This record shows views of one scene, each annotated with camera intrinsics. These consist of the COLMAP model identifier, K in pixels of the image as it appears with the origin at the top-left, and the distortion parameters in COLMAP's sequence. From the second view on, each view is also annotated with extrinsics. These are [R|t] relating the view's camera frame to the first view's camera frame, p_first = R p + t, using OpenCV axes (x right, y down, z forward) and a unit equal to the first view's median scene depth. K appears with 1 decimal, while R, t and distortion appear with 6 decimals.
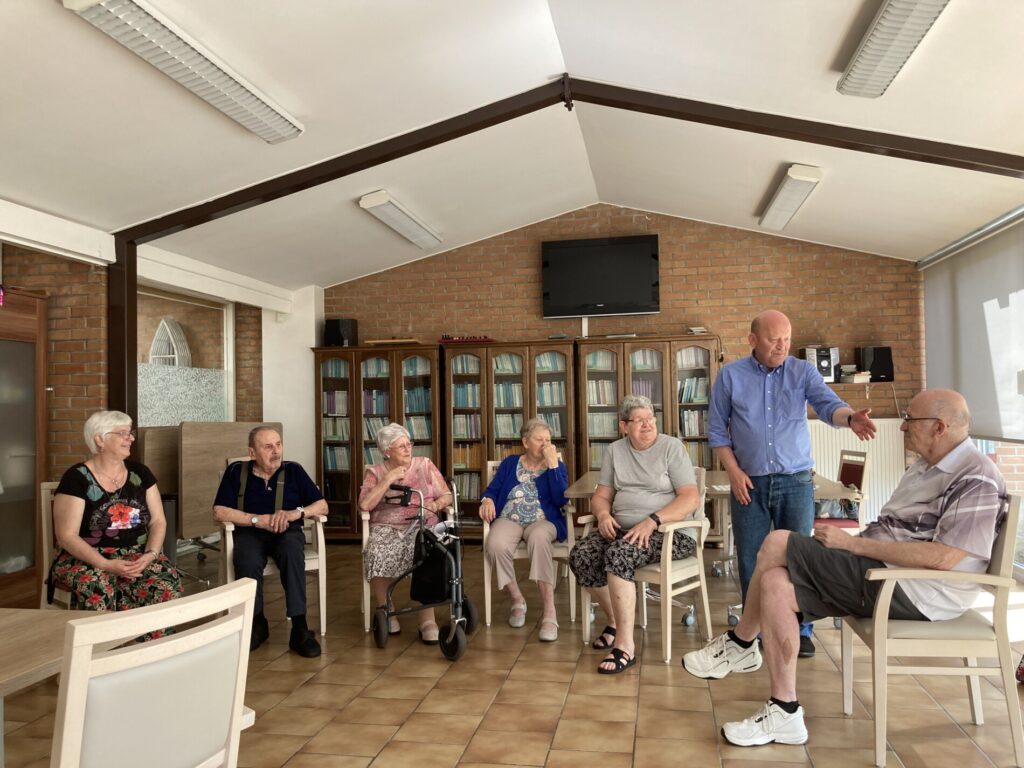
lens RADIAL K [[833.1, 0, 508.3], [0, 833.1, 377.1], [0, 0, 1]] dist [0.066813, -0.096628]
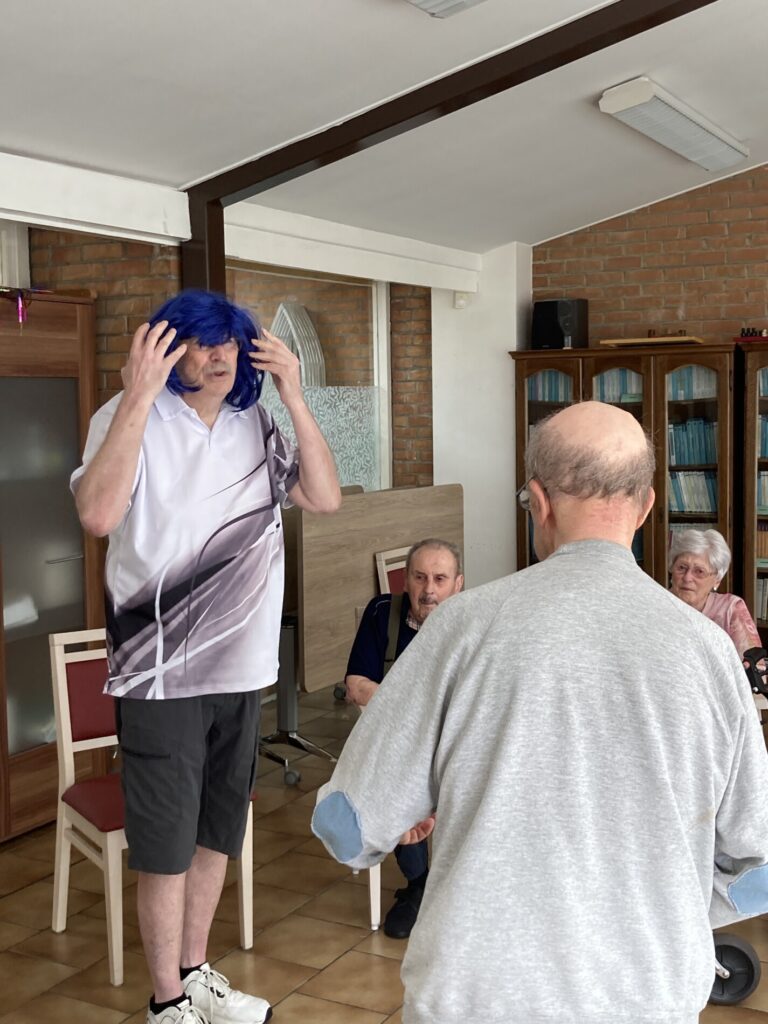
lens RADIAL K [[1288.7, 0, 401.3], [0, 1288.7, 511.9], [0, 0, 1]] dist [0.224958, -0.797167]
pose [[0.950552, 0.030455, -0.309070, -0.021844], [0.008190, 0.992376, 0.122975, -0.036113], [0.310459, -0.119426, 0.943055, 0.097336]]
